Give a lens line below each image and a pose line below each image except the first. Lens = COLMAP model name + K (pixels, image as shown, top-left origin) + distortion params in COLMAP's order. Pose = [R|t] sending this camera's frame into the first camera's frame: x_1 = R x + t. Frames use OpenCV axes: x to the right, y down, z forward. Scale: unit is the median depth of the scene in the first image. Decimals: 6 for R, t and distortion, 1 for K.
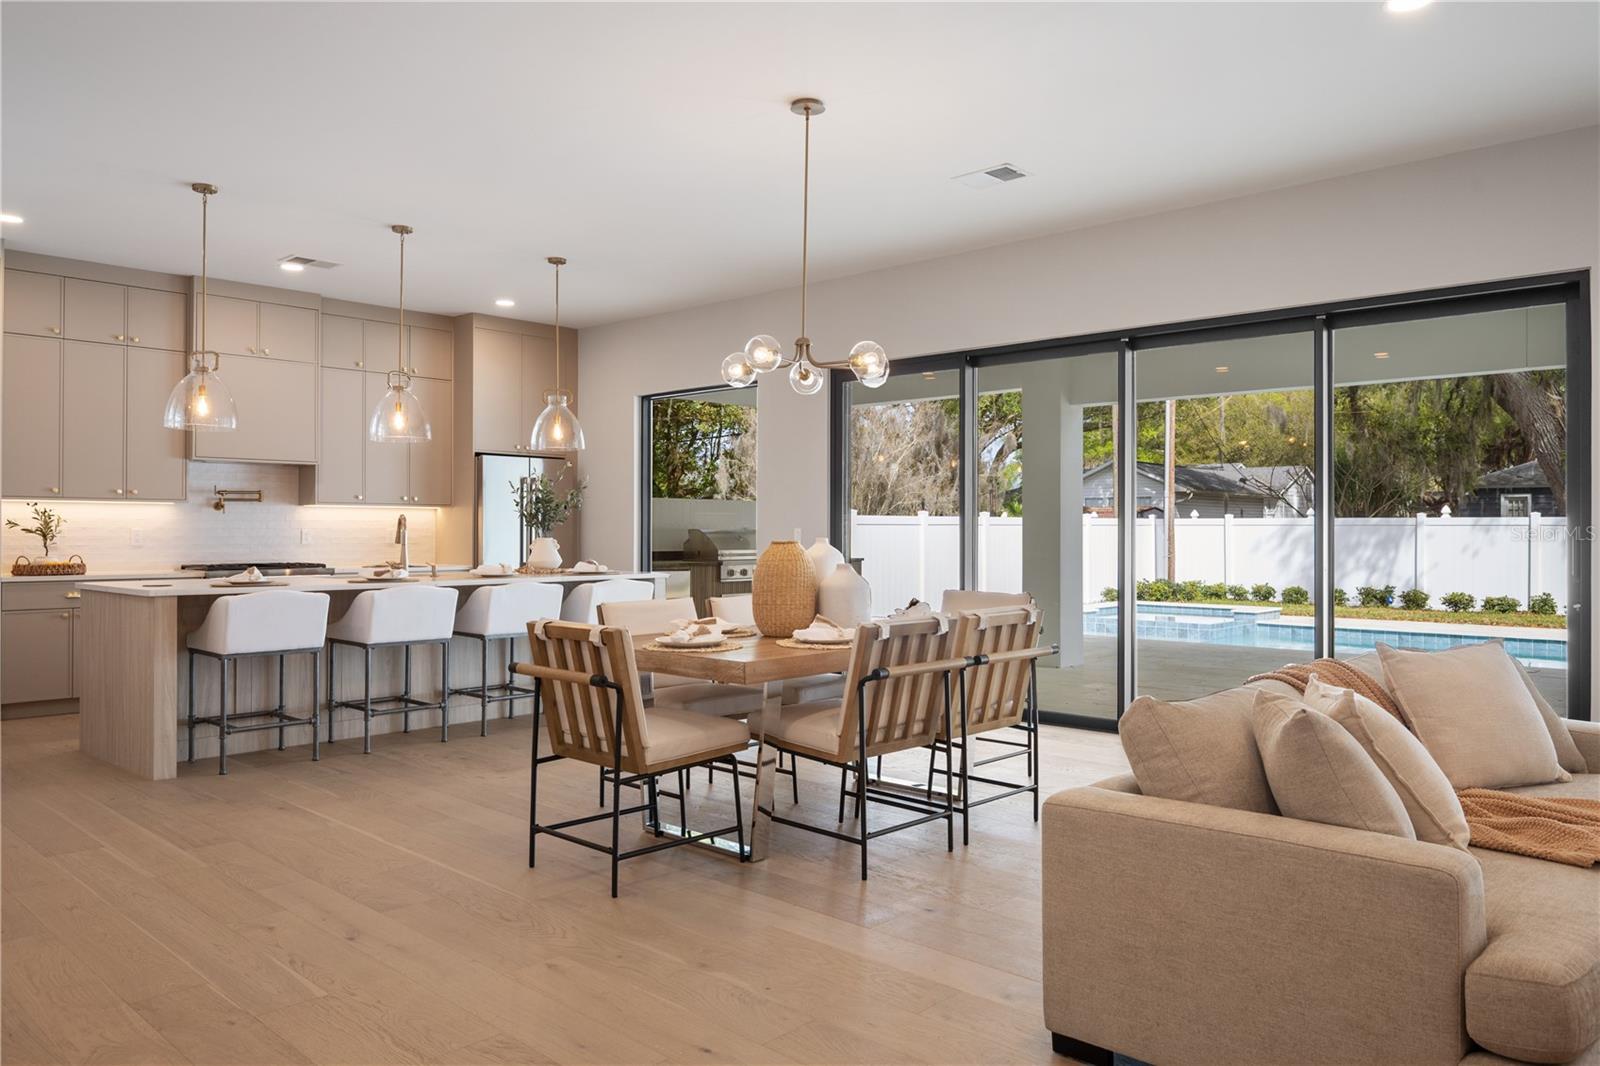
lens RADIAL K [[1115.0, 0, 800.0], [0, 1115.0, 533.0], [0, 0, 1]] dist [-0.003005, -0.001079]
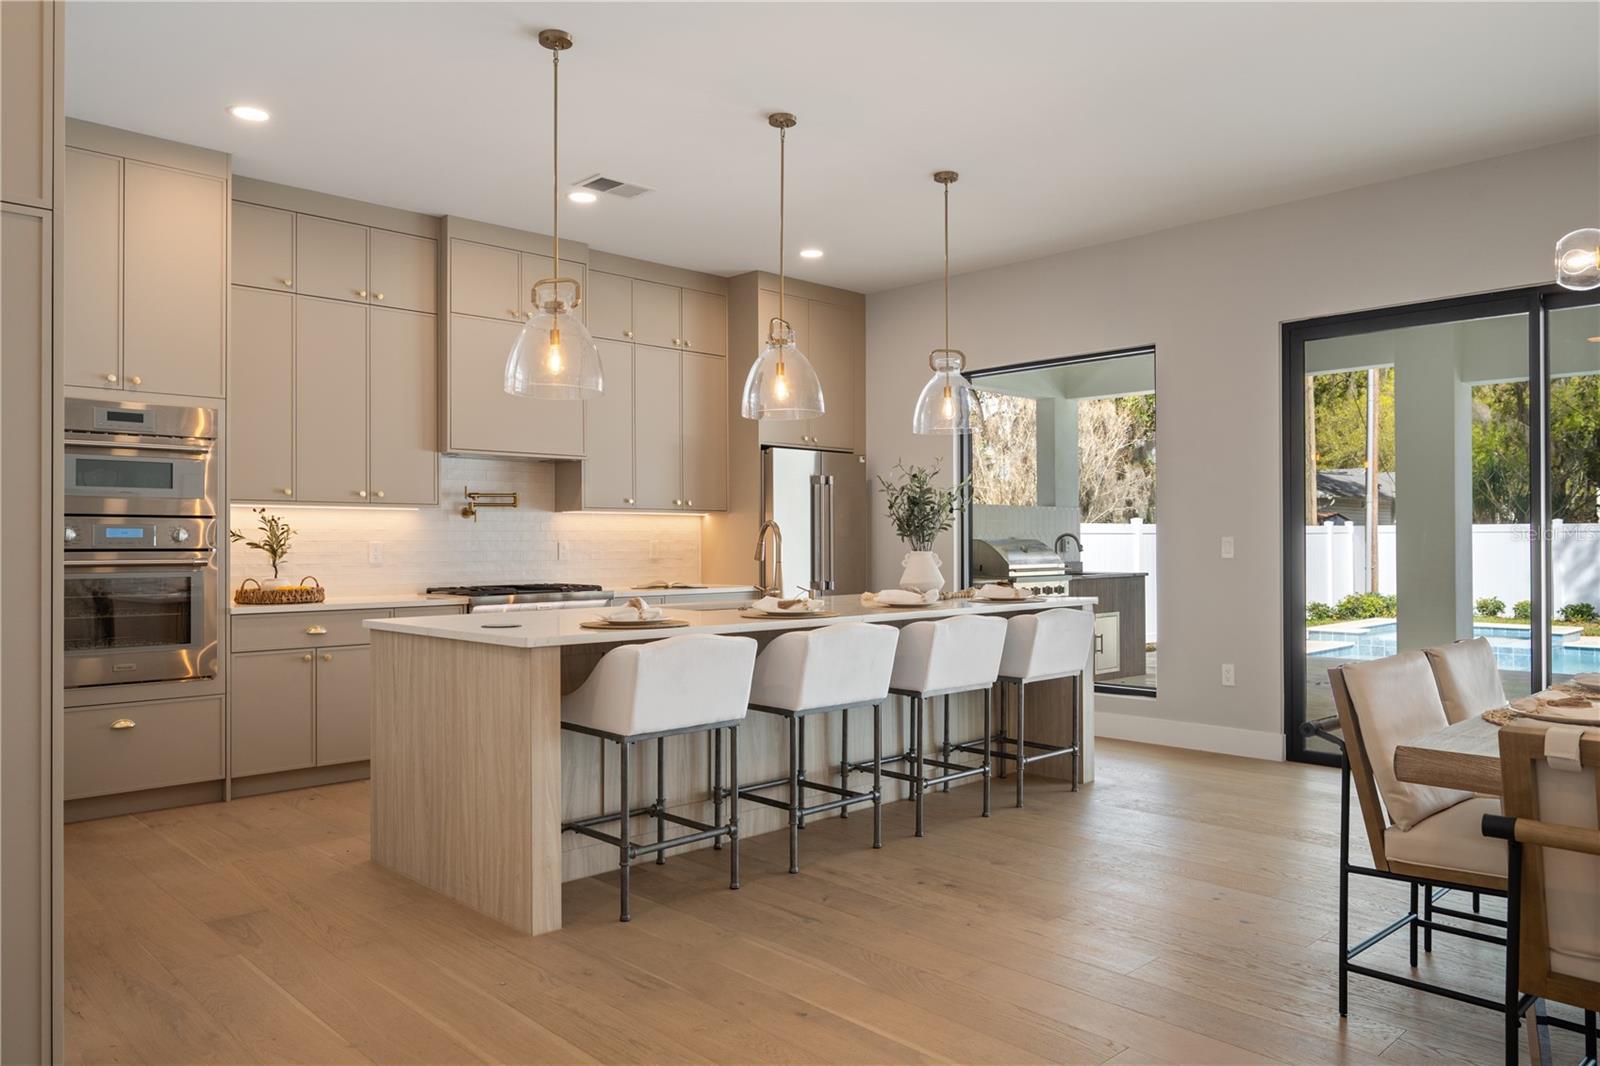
lens RADIAL K [[1088.5, 0, 795.5], [0, 1088.5, 542.6], [0, 0, 1]] dist [-0.004684, -0.000285]
pose [[0.998559, -0.005176, -0.053416, -0.263325], [0.005102, 0.999986, -0.001521, -0.000699], [0.053423, 0.001247, 0.998571, 0.257015]]
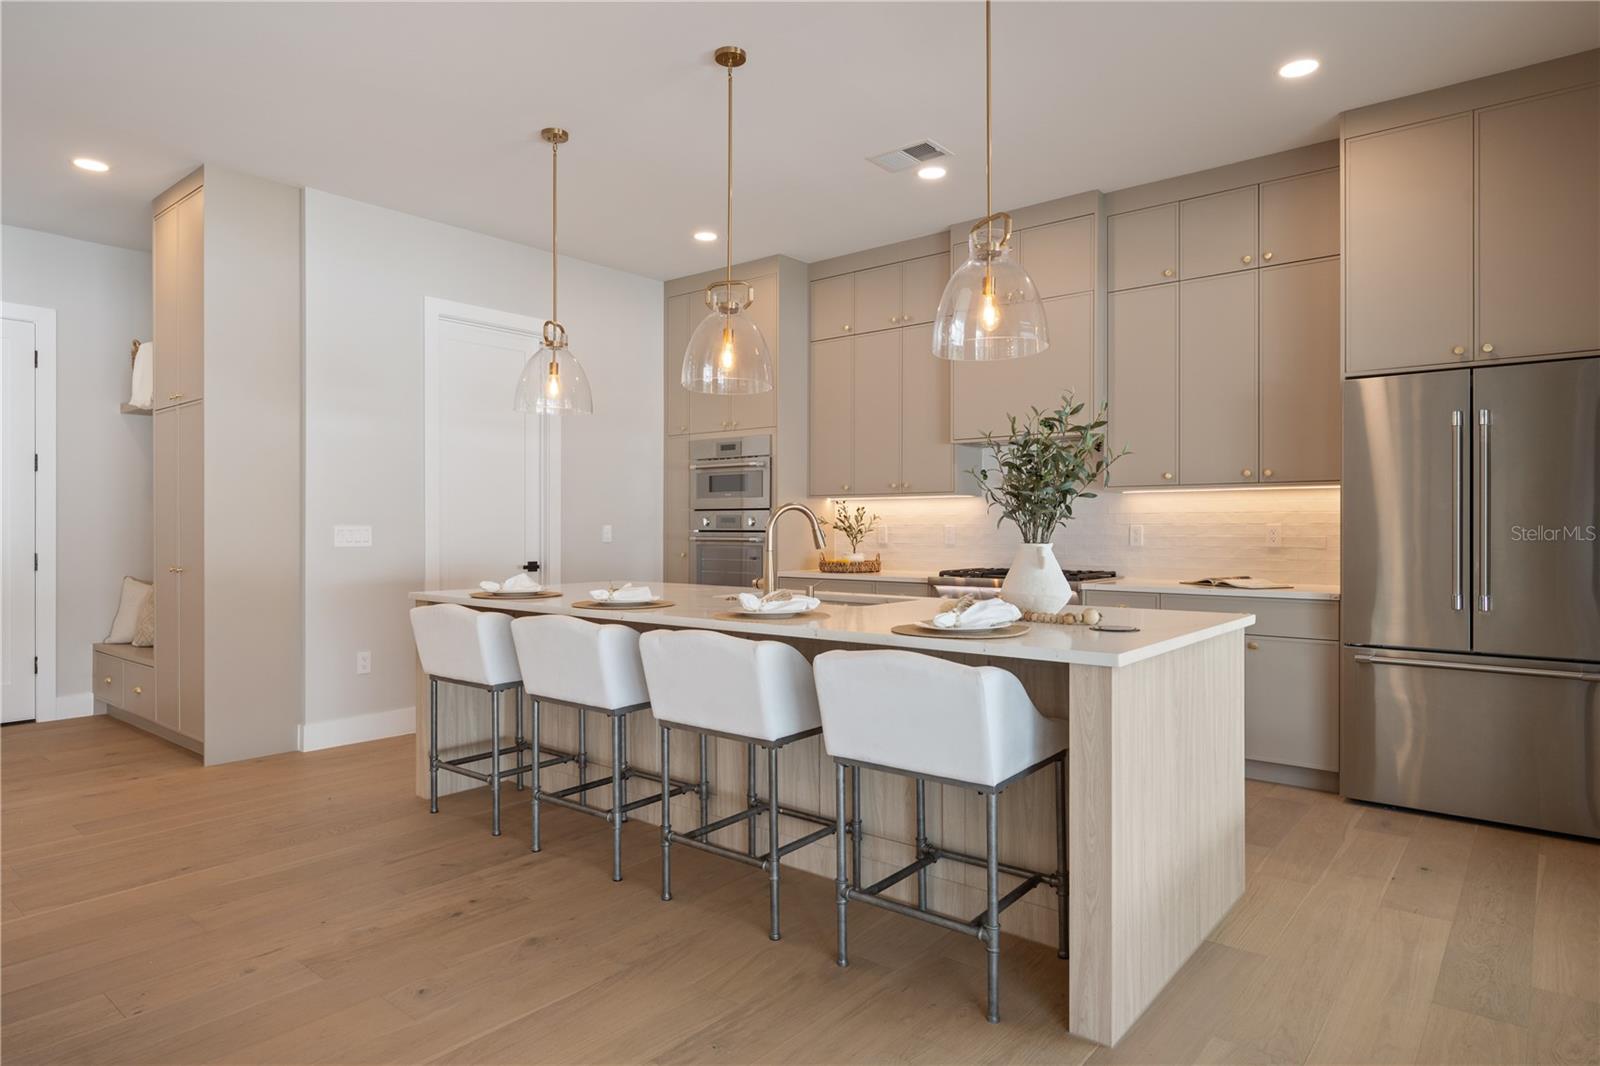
lens RADIAL K [[915.8, 0, 802.5], [0, 915.8, 524.5], [0, 0, 1]] dist [-0.000096, 0.001936]
pose [[0.078551, -0.003849, -0.996903, 0.136071], [0.001052, 0.999992, -0.003778, -0.002125], [0.996910, -0.000752, 0.078554, 0.828791]]
